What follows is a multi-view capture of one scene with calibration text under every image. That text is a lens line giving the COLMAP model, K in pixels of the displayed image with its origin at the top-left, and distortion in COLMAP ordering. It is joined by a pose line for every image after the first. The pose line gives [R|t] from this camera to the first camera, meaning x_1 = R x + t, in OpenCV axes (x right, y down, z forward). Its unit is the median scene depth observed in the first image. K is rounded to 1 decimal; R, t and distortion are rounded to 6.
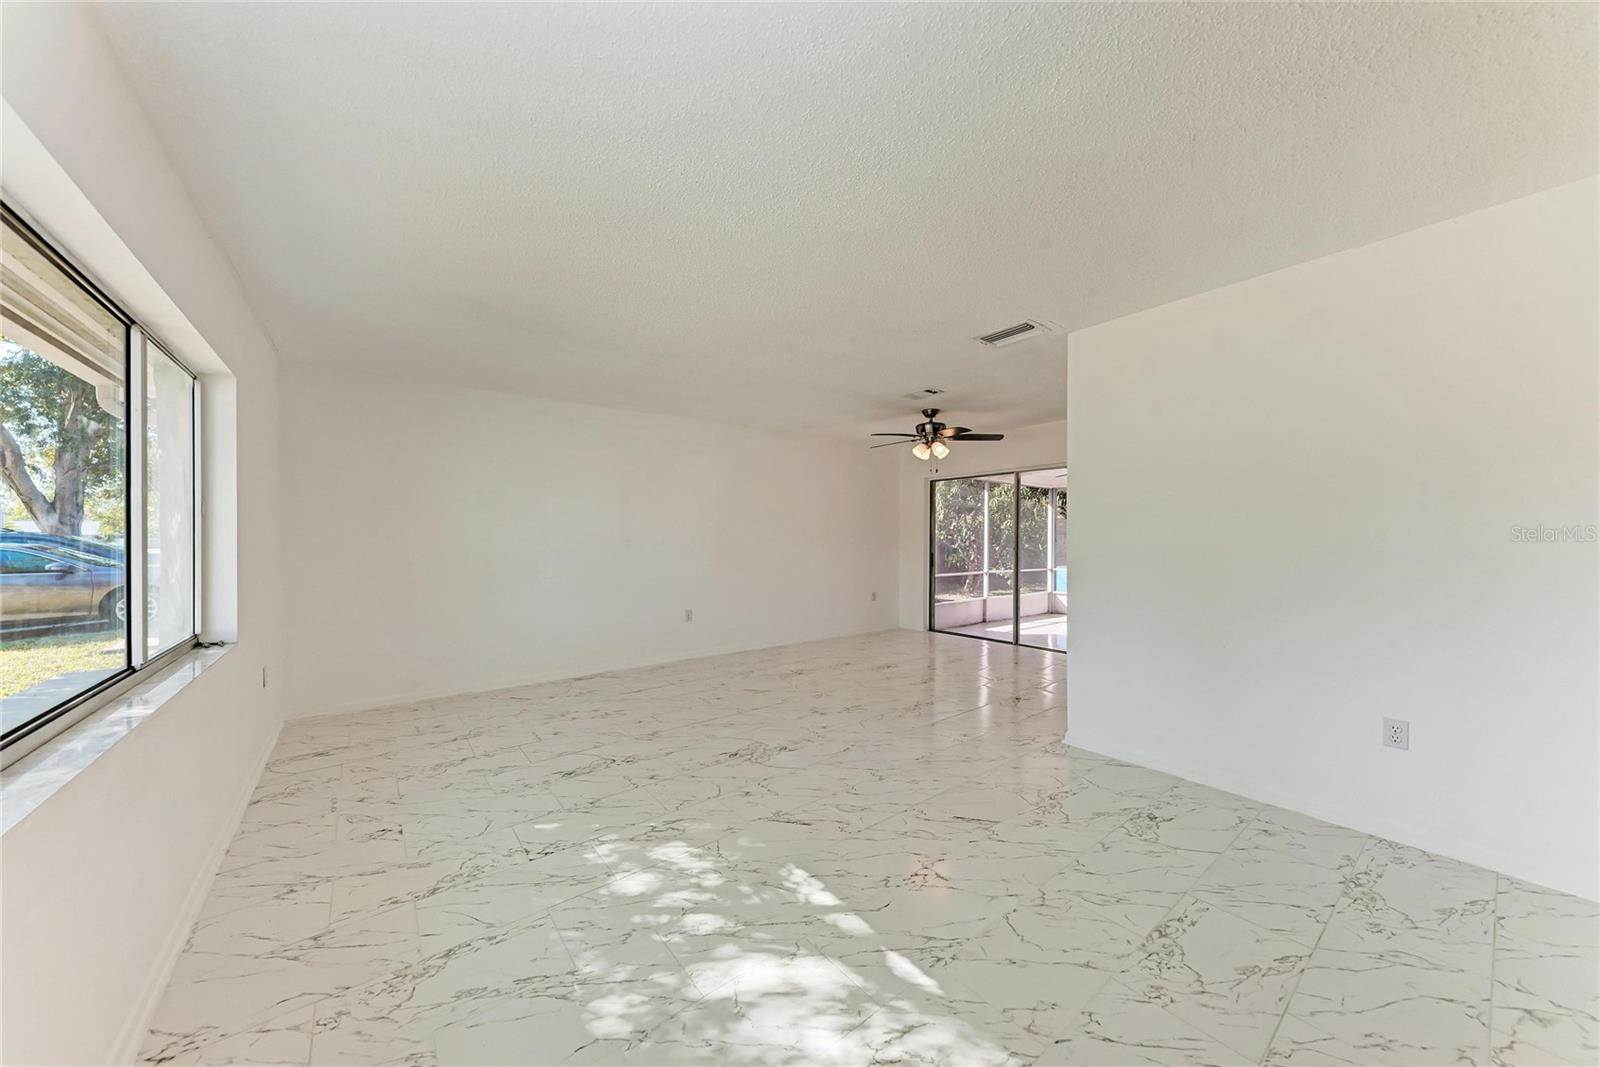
lens RADIAL K [[557.4, 0, 801.6], [0, 557.4, 541.8], [0, 0, 1]] dist [0.012145, -0.000179]
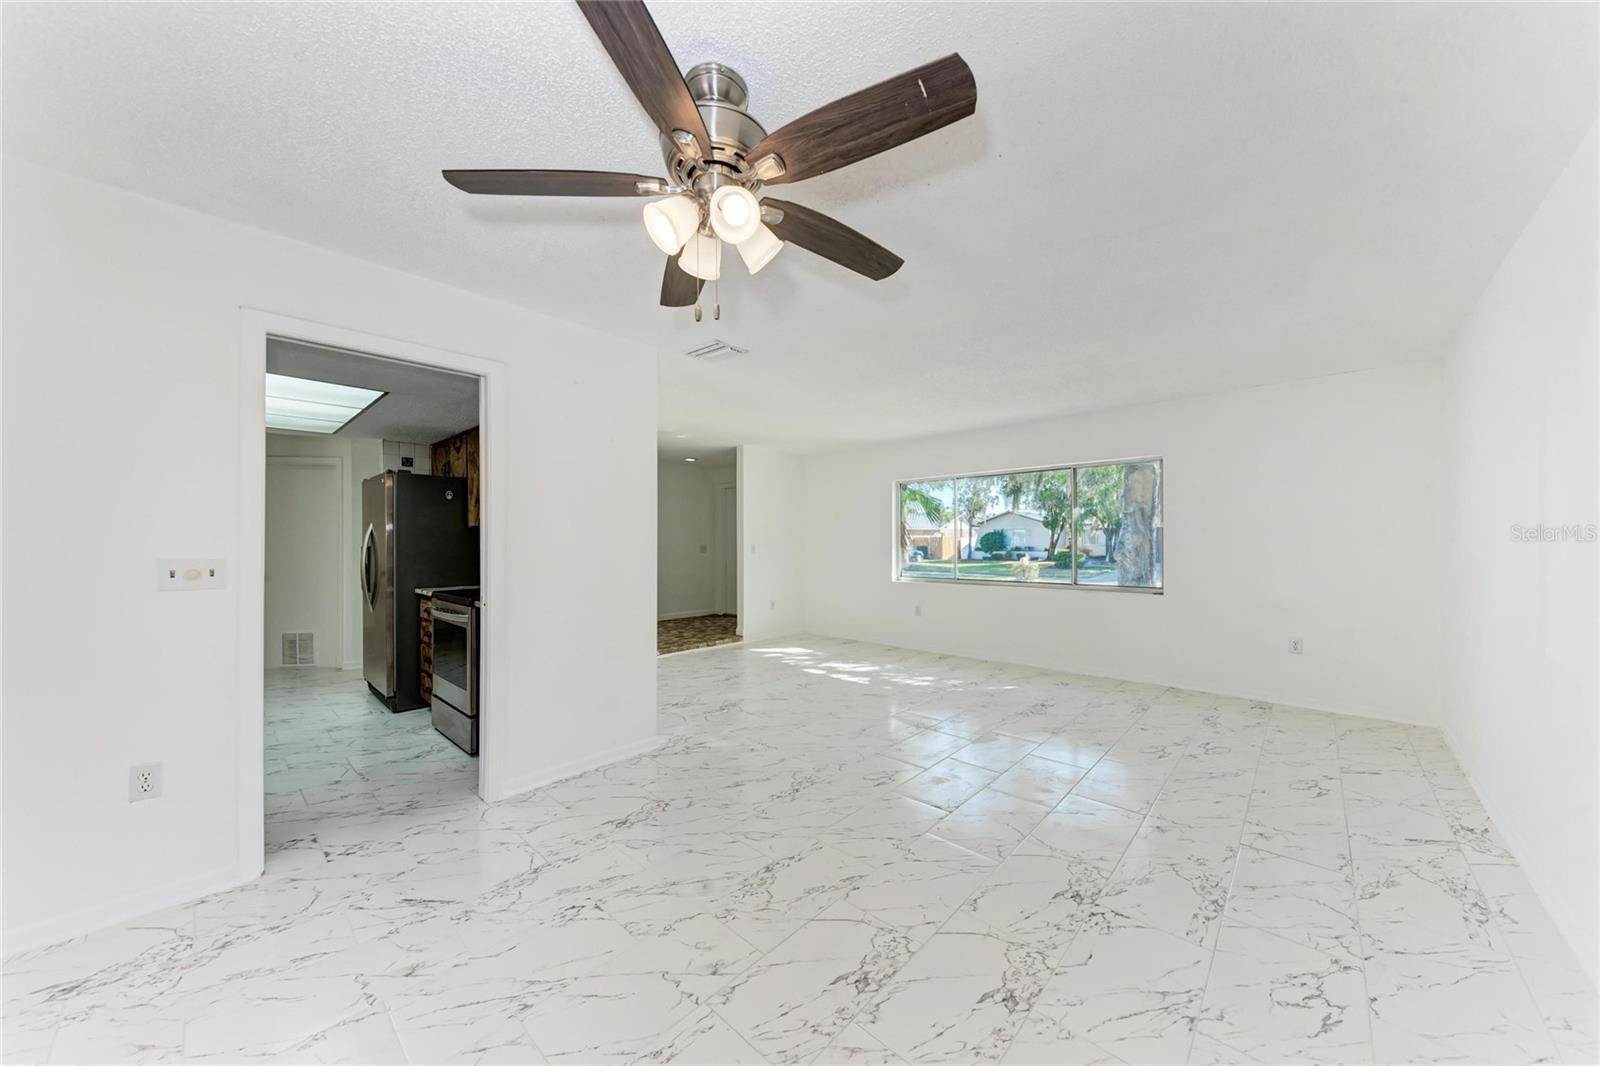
lens RADIAL K [[545.7, 0, 795.3], [0, 545.7, 545.7], [0, 0, 1]] dist [0.013648, -0.000085]
pose [[-0.989253, 0.008168, -0.145988, 0.410159], [0.005604, 0.999823, 0.017963, -0.022858], [0.146109, 0.016952, -0.989123, 2.253096]]
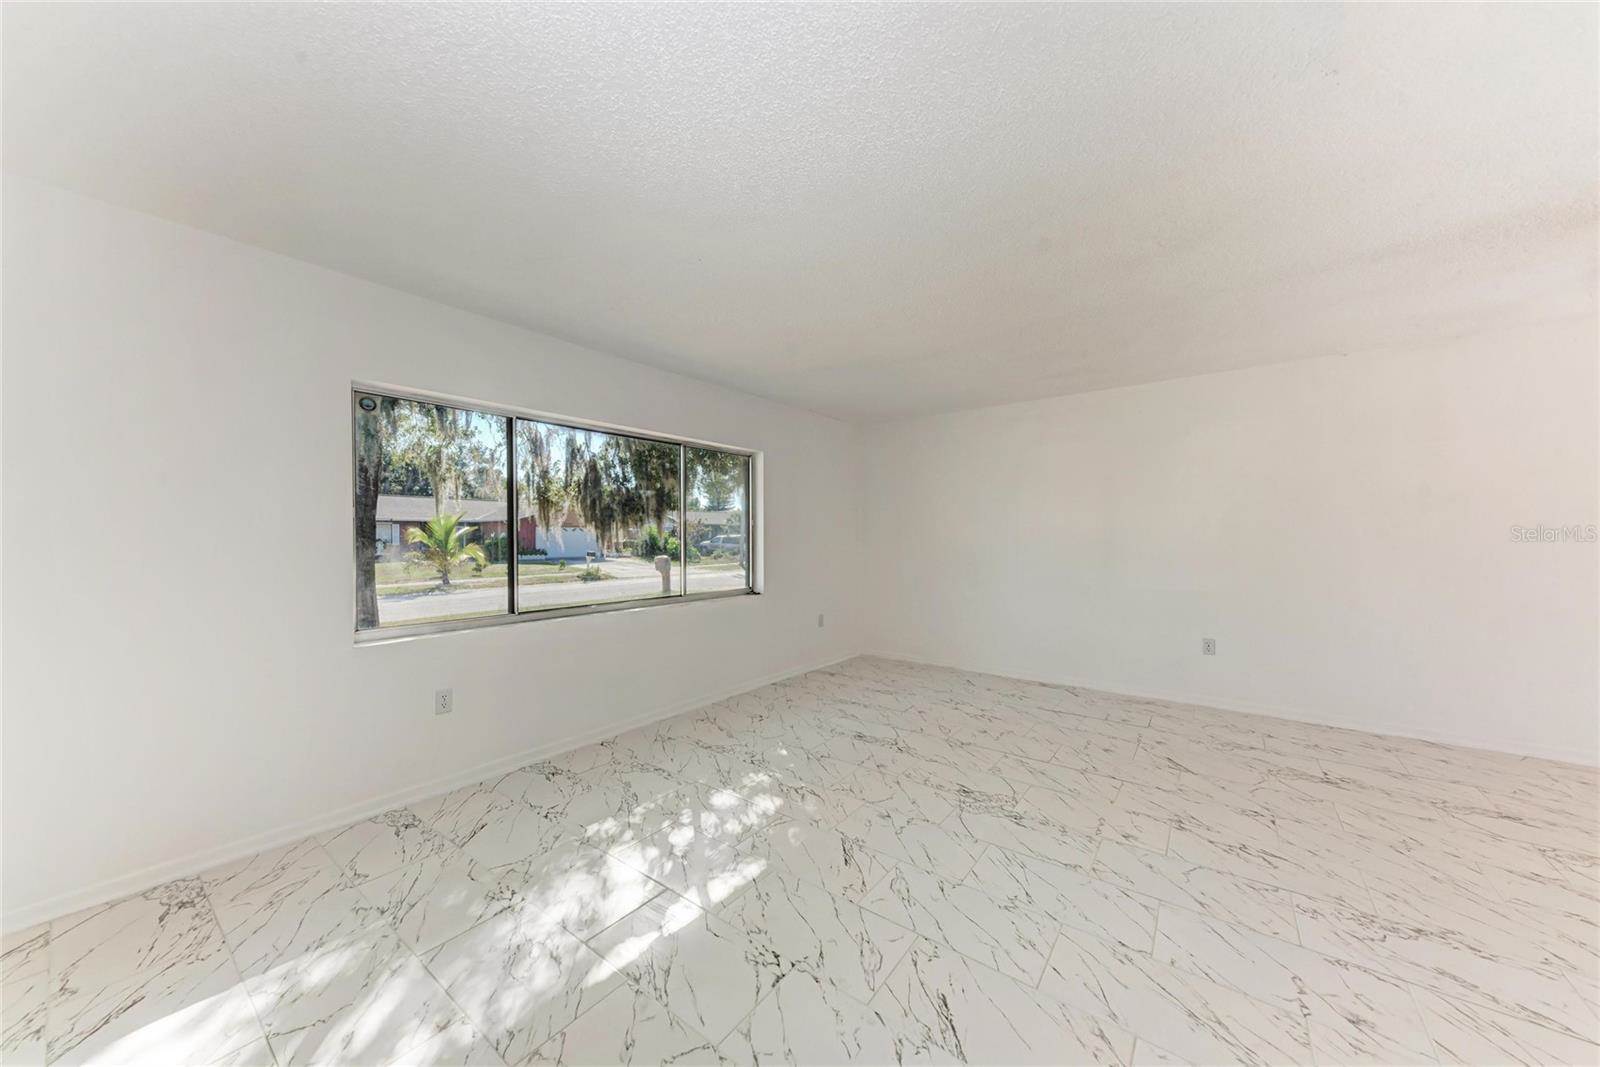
lens RADIAL K [[551.5, 0, 801.4], [0, 551.5, 537.4], [0, 0, 1]] dist [0.014155, -0.000215]
pose [[0.243754, 0.004521, -0.969827, 0.693125], [-0.008023, 0.999964, 0.002645, -0.014844], [0.969804, 0.007136, 0.243782, 0.575737]]
